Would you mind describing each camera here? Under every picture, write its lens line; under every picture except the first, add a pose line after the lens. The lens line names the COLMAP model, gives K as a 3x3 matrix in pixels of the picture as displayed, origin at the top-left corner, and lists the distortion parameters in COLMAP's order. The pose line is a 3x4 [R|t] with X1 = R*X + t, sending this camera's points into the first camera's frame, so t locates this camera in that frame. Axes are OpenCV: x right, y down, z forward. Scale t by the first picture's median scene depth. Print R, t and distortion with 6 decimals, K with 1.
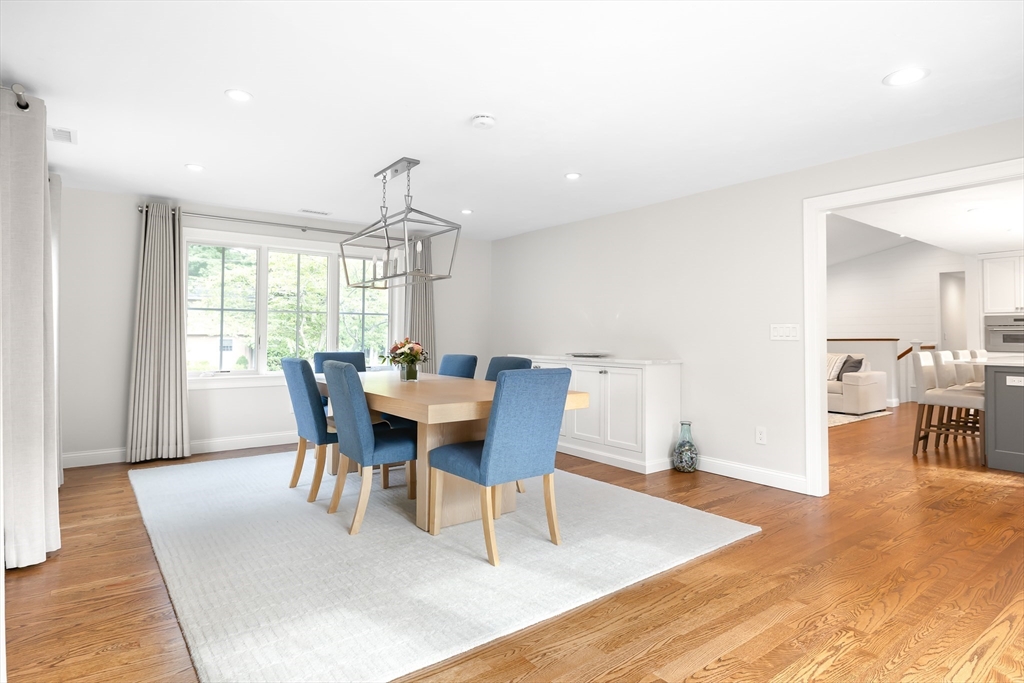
lens RADIAL K [[553.8, 0, 514.2], [0, 553.8, 326.2], [0, 0, 1]] dist [-0.002078, 0.000227]
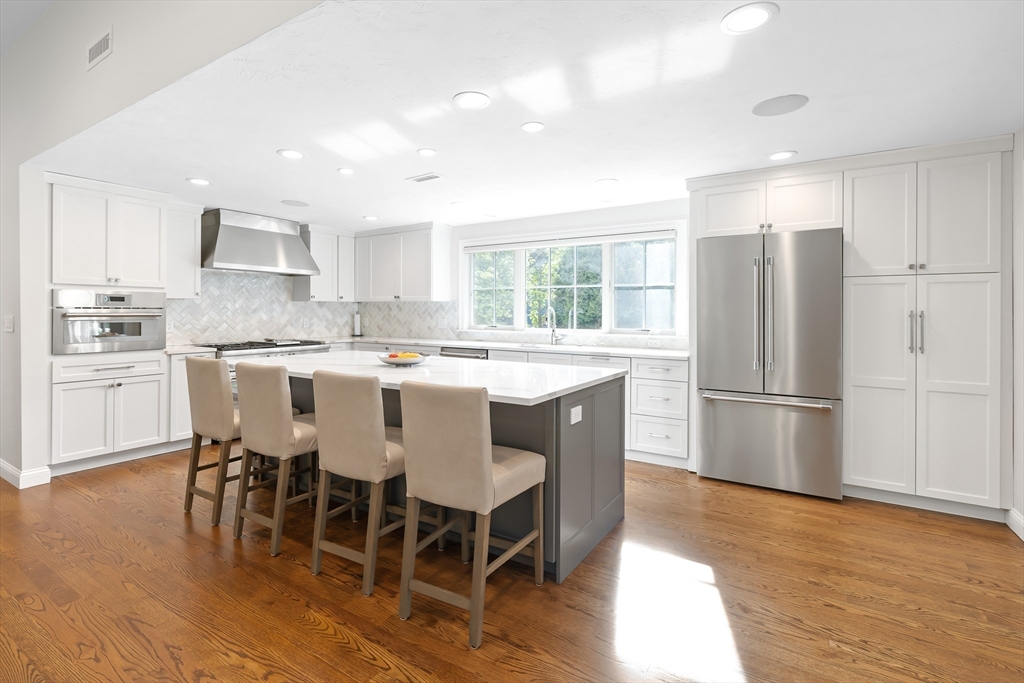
lens RADIAL K [[482.2, 0, 498.5], [0, 482.2, 311.3], [0, 0, 1]] dist [-0.001110, 0.000574]
pose [[-0.333153, -0.006710, 0.942849, 0.373023], [-0.022023, 0.999757, -0.000667, -0.008973], [-0.942616, -0.020986, -0.333219, 1.057101]]
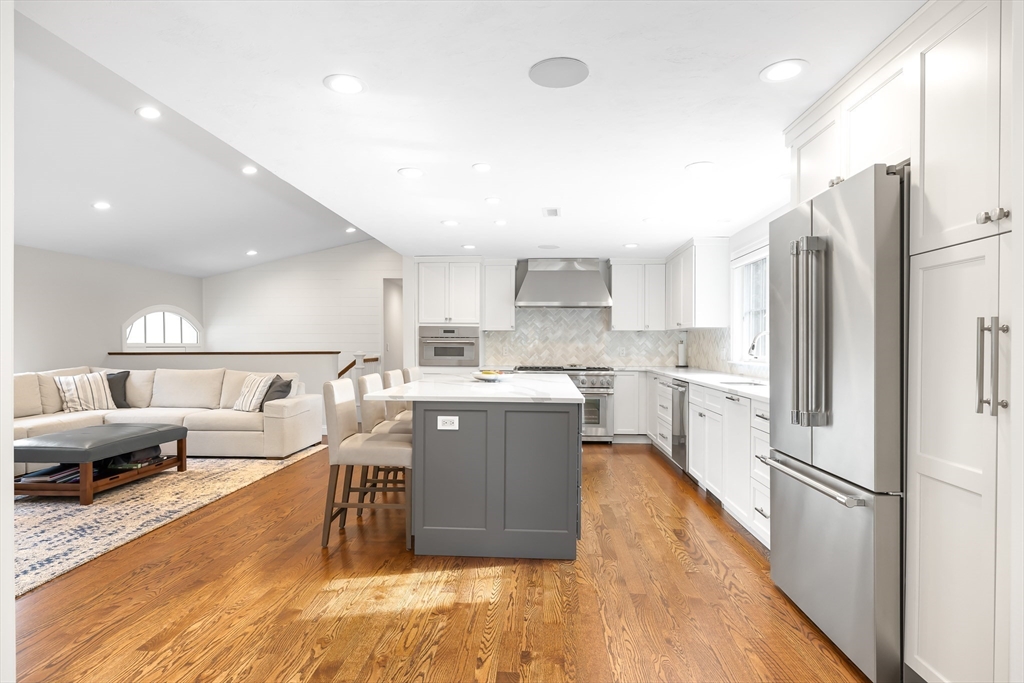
lens RADIAL K [[562.9, 0, 512.0], [0, 562.9, 347.4], [0, 0, 1]] dist [-0.000790, -0.000803]
pose [[0.652176, -0.006816, 0.758037, 0.363549], [-0.013991, 0.999681, 0.021027, -0.007951], [-0.757939, -0.024319, 0.651872, 0.411277]]
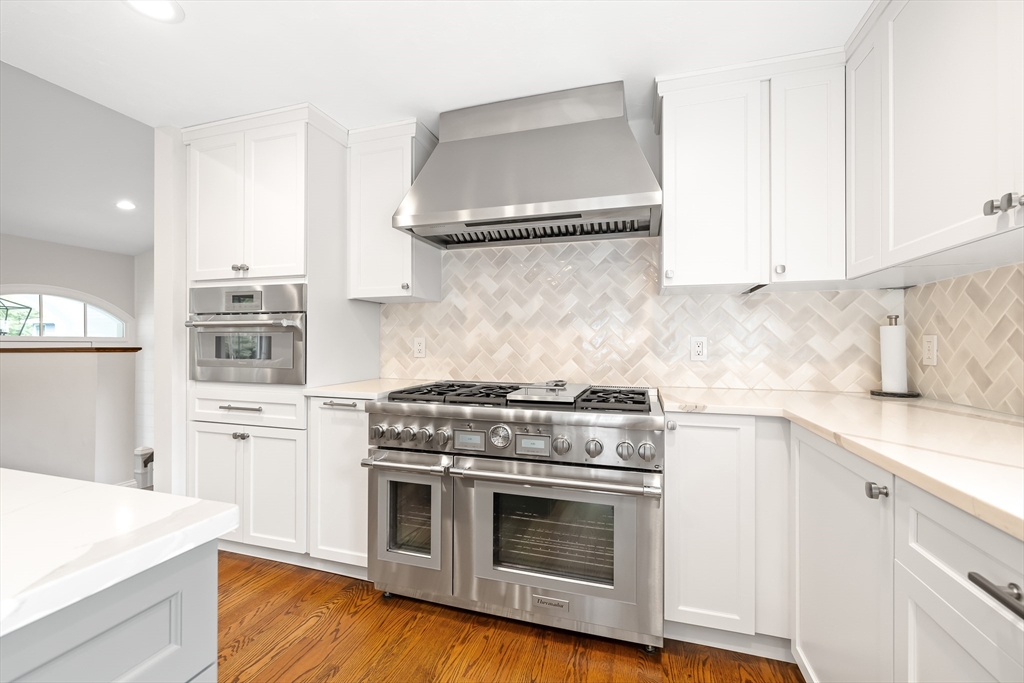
lens RADIAL K [[427.0, 0, 509.9], [0, 427.0, 341.2], [0, 0, 1]] dist [0.000262, 0.000236]
pose [[0.814826, -0.000977, 0.579704, 1.217357], [-0.008963, 0.999858, 0.014284, 0.016659], [-0.579636, -0.016835, 0.814702, 0.886601]]
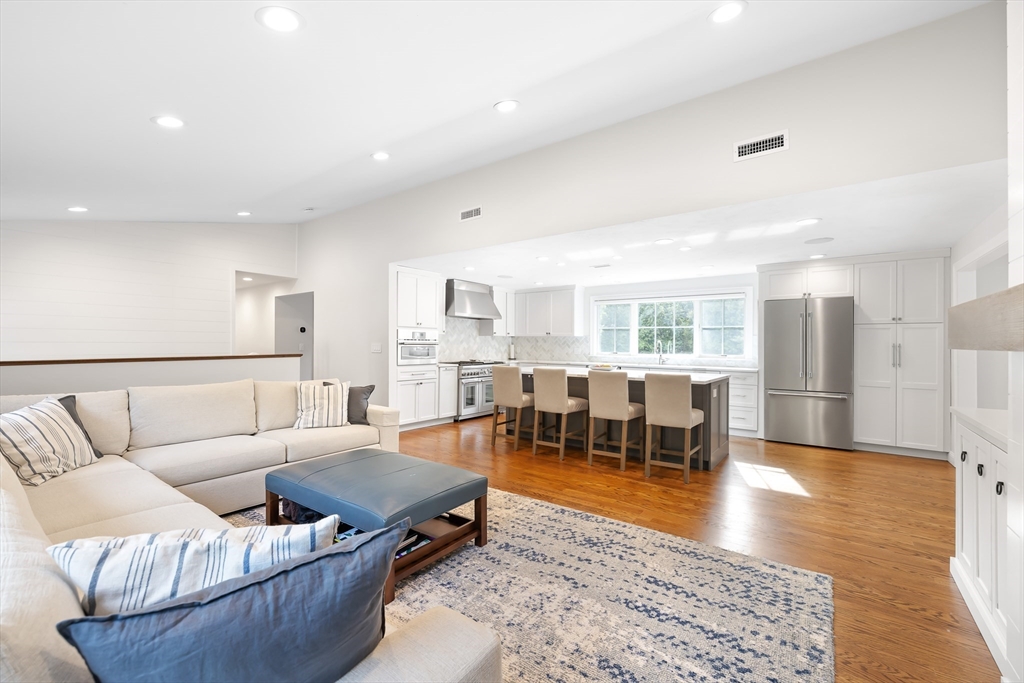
lens RADIAL K [[427.0, 0, 509.9], [0, 427.0, 341.2], [0, 0, 1]] dist [0.000262, 0.000236]
pose [[-0.266167, -0.002653, 0.963923, 0.094275], [-0.027471, 0.999611, -0.004834, 0.000756], [-0.963535, -0.027767, -0.266137, 1.428352]]
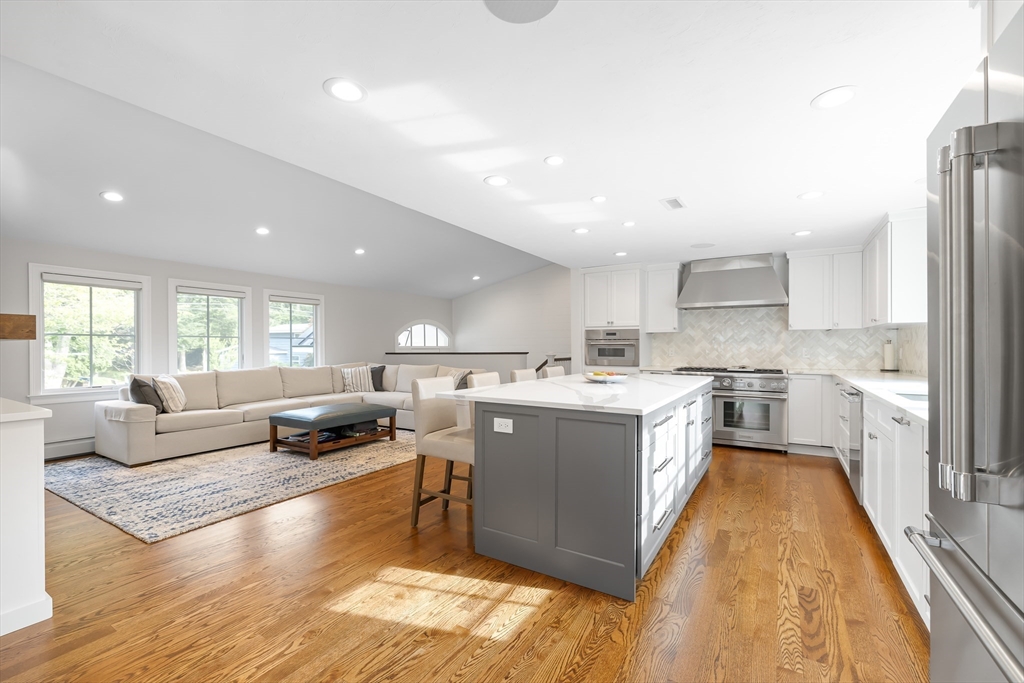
lens RADIAL K [[438.5, 0, 505.8], [0, 438.5, 349.3], [0, 0, 1]] dist [0.000170, 0.000044]
pose [[0.935117, -0.008498, 0.354237, 0.608794], [-0.000491, 0.999680, 0.025277, -0.004845], [-0.354338, -0.023810, 0.934814, 0.425593]]
